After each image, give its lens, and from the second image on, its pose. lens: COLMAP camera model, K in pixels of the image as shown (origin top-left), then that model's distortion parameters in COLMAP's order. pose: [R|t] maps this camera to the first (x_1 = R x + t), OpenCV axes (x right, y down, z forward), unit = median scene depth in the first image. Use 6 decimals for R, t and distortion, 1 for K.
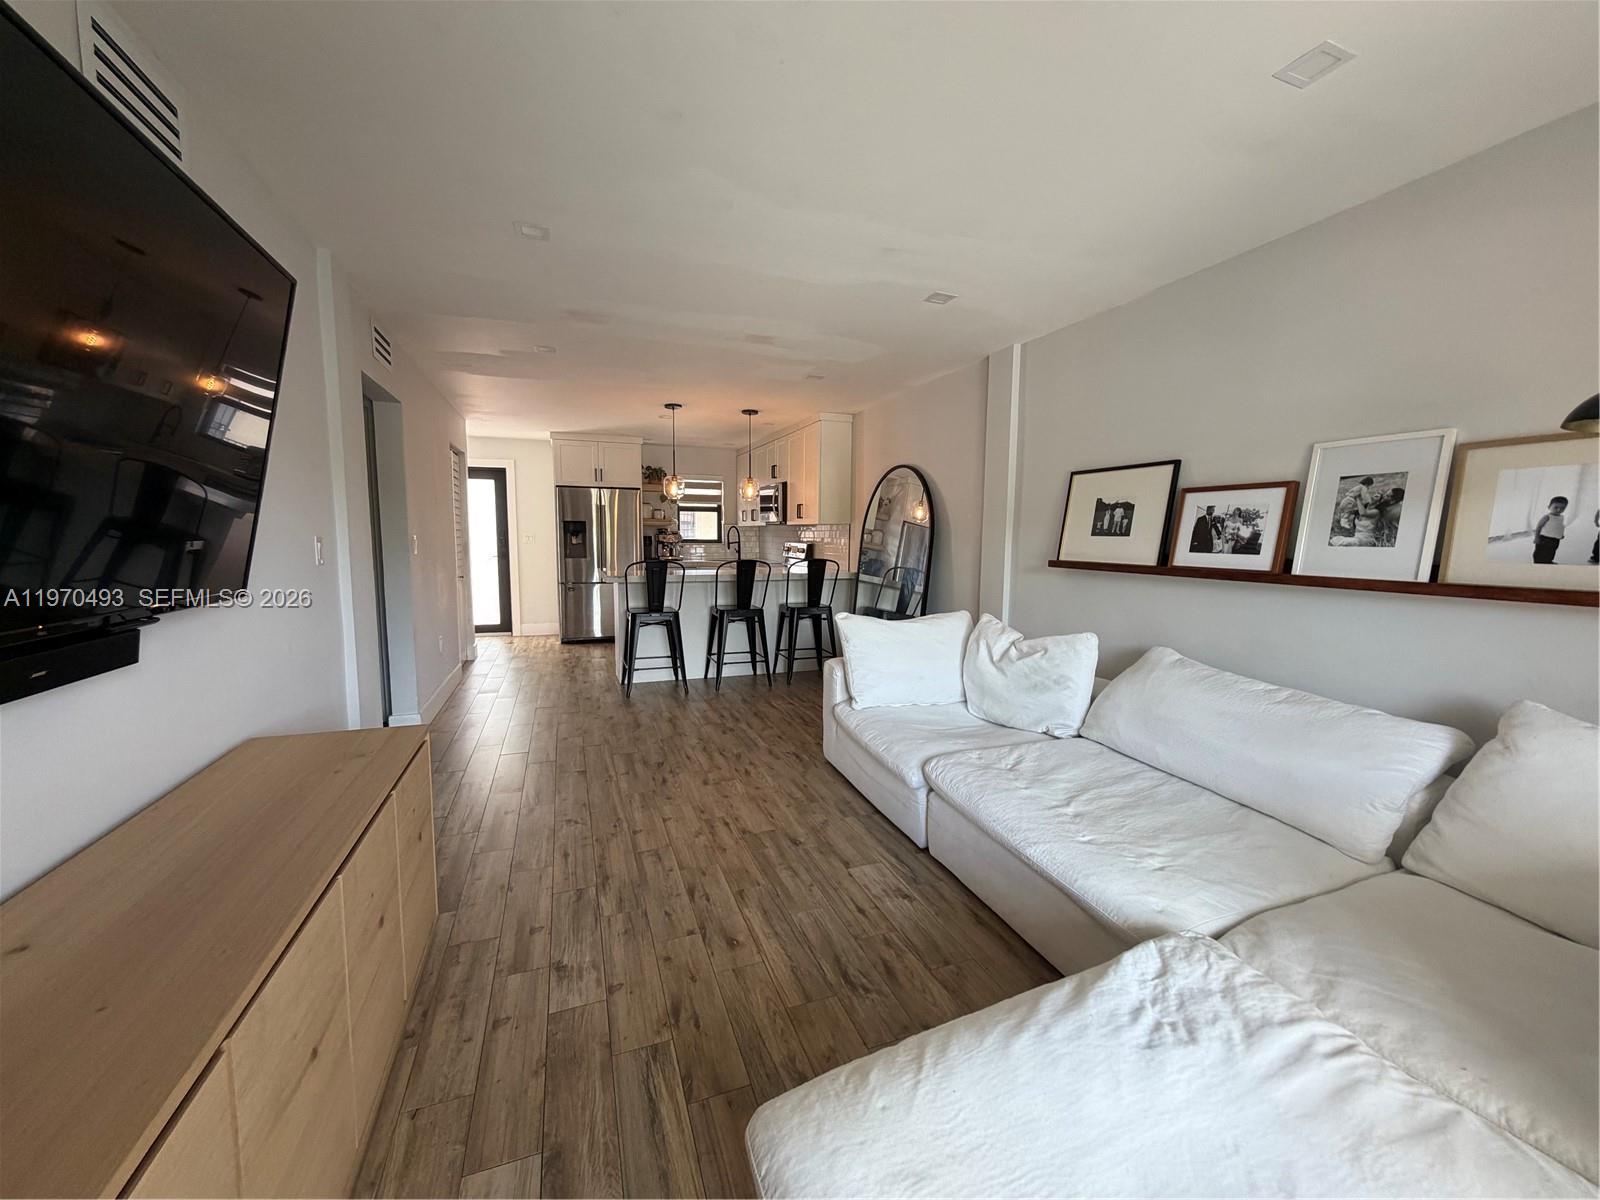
lens RADIAL K [[638.5, 0, 805.7], [0, 638.5, 600.4], [0, 0, 1]] dist [0.001796, -0.000416]
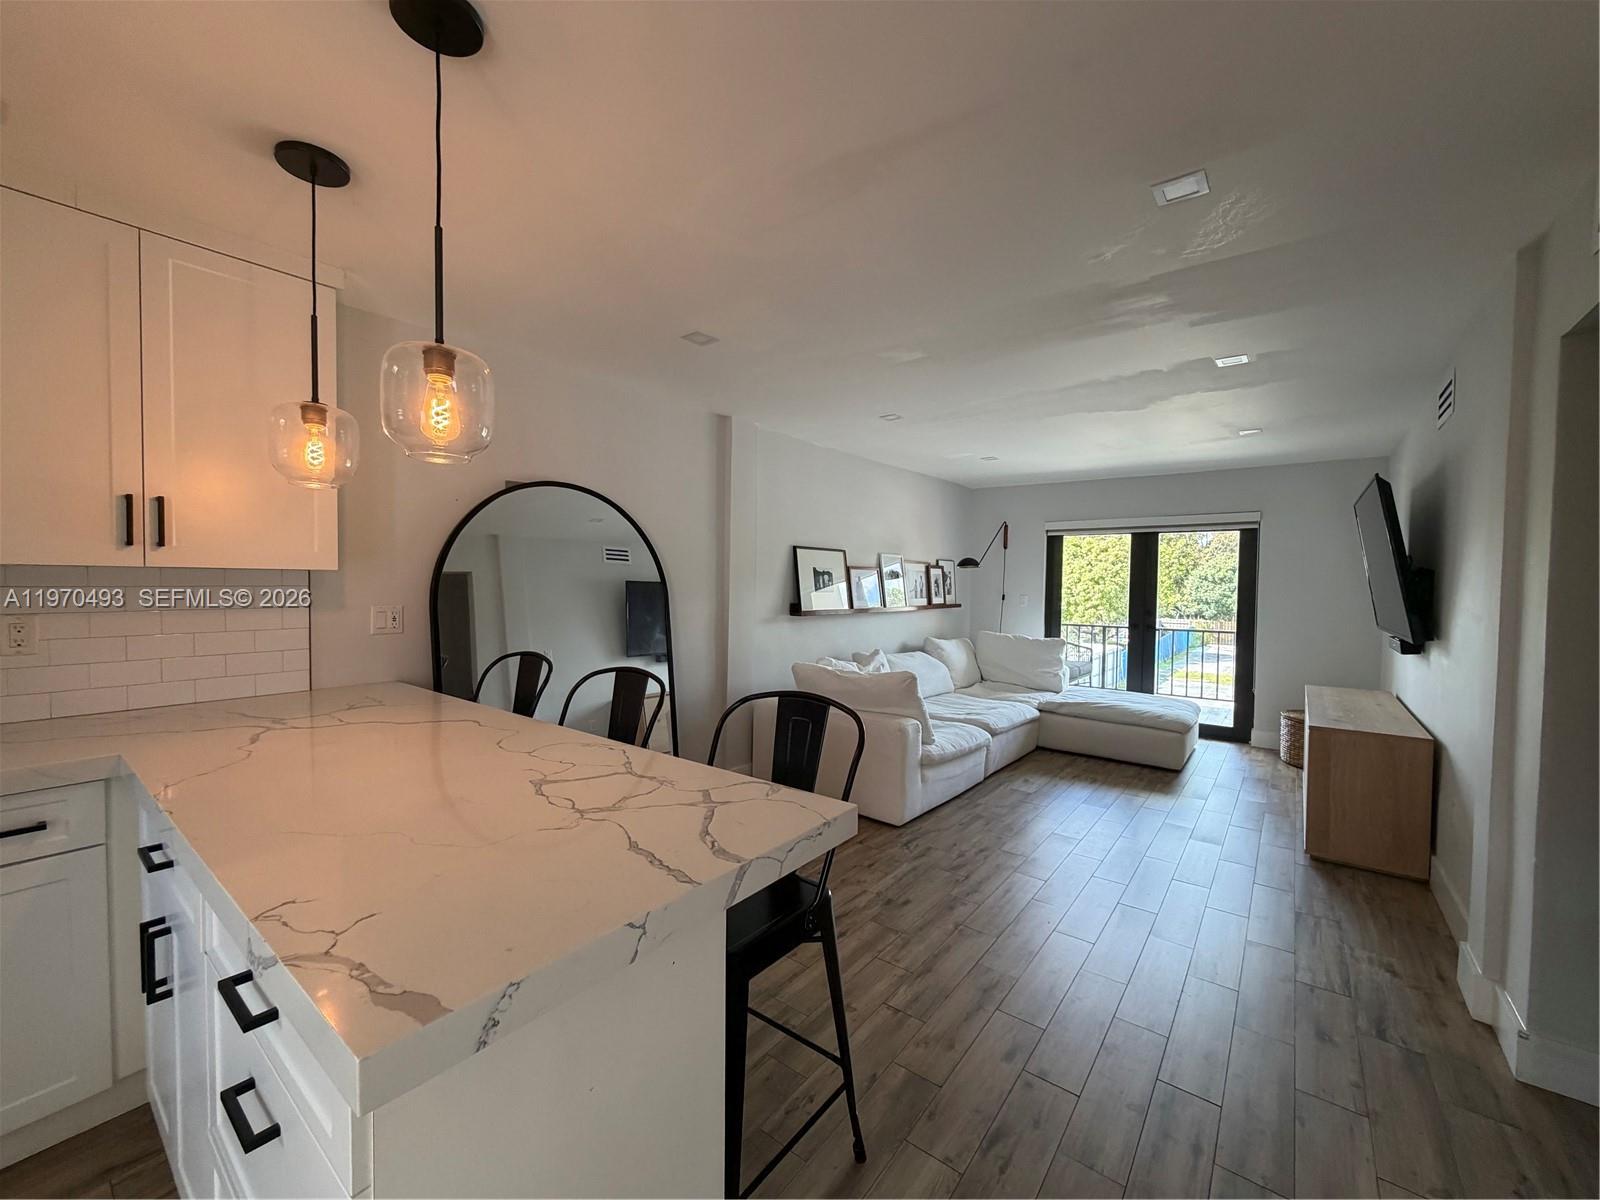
lens RADIAL K [[638.5, 0, 805.7], [0, 638.5, 600.4], [0, 0, 1]] dist [0.001796, -0.000416]
pose [[-0.526769, -0.041039, 0.849017, -0.827251], [0.069510, 0.993409, 0.091146, -0.227603], [-0.847162, 0.107028, -0.520444, 1.862775]]
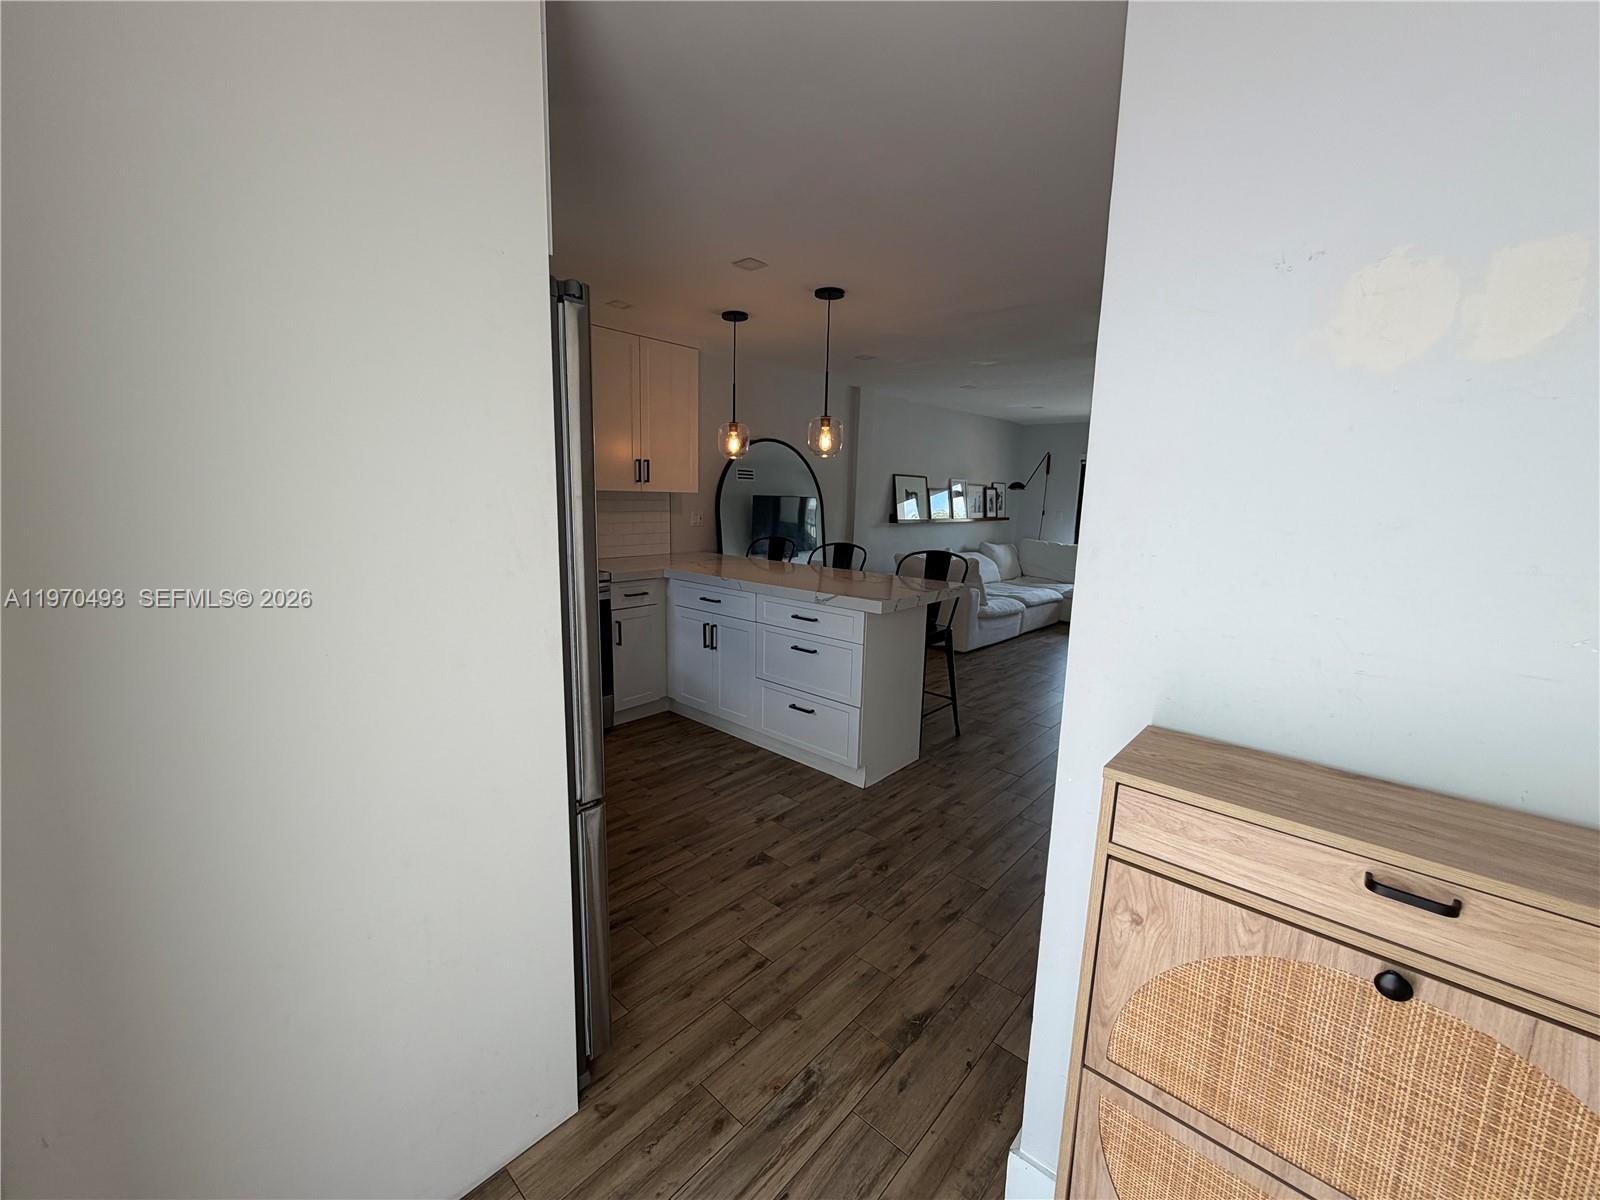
lens RADIAL K [[641.6, 0, 795.7], [0, 641.6, 597.2], [0, 0, 1]] dist [-0.000158, 0.000185]
pose [[-0.458212, -0.160561, 0.874221, -1.342611], [0.062630, 0.975272, 0.211947, -0.294610], [-0.886633, 0.151869, -0.436826, 2.392885]]
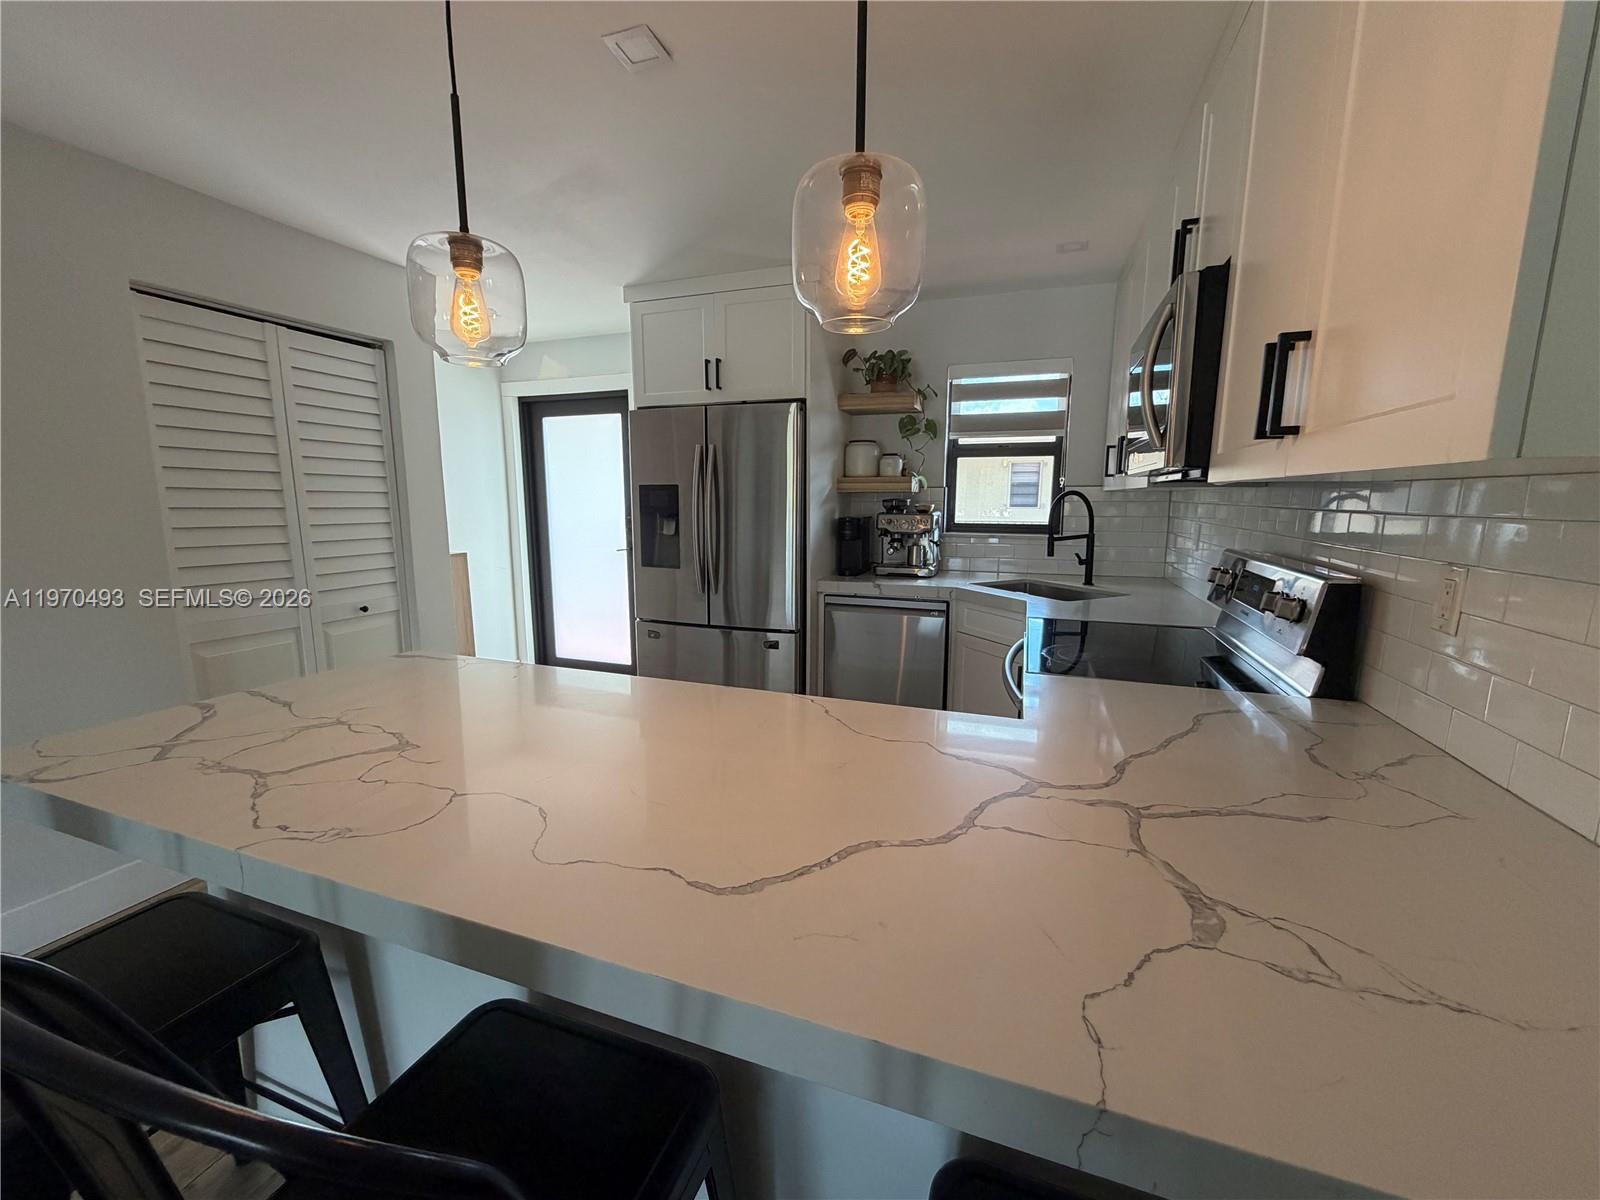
lens RADIAL K [[641.6, 0, 795.7], [0, 641.6, 597.2], [0, 0, 1]] dist [-0.000158, 0.000185]
pose [[0.759031, 0.093683, -0.644279, 0.012606], [-0.061865, 0.995494, 0.071868, -0.196816], [0.648108, -0.014691, 0.761407, 1.676365]]
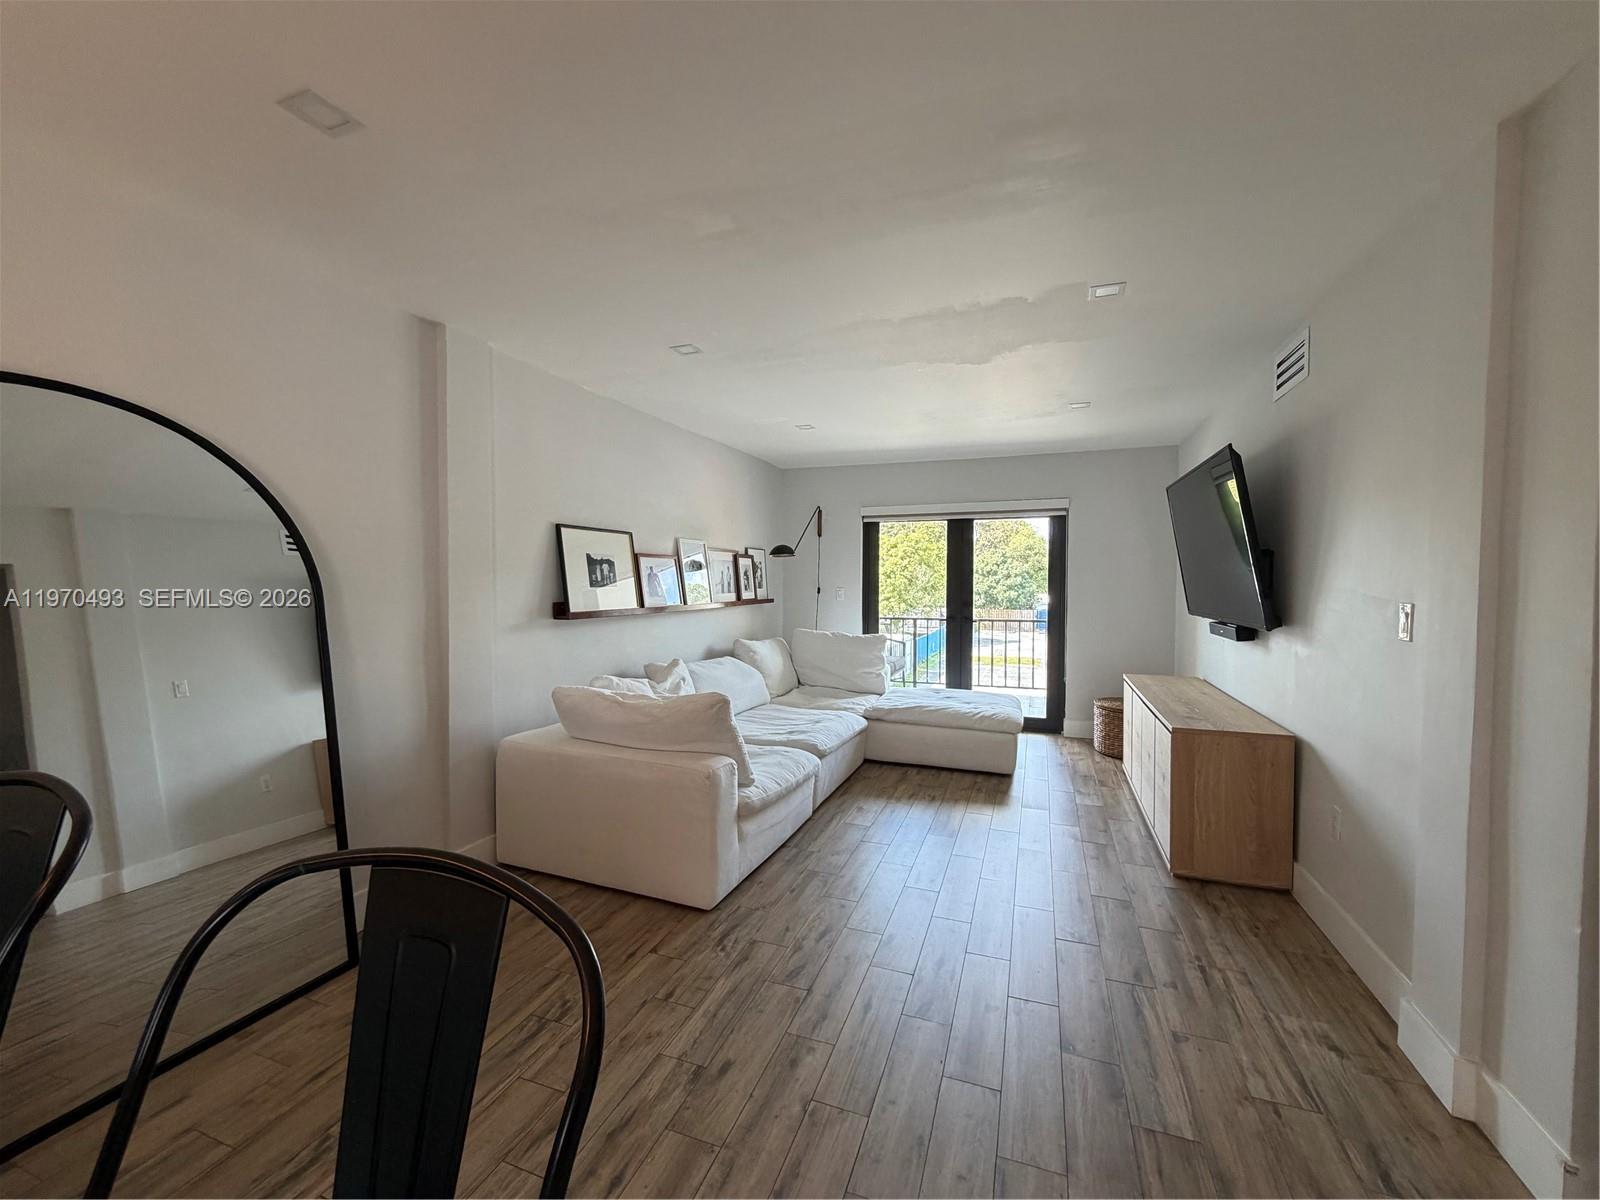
lens RADIAL K [[638.5, 0, 805.7], [0, 638.5, 600.4], [0, 0, 1]] dist [0.001796, -0.000416]
pose [[-0.758455, -0.030875, 0.650994, -0.576171], [0.059473, 0.991431, 0.116311, -0.192022], [-0.649007, 0.126933, -0.750119, 1.654286]]
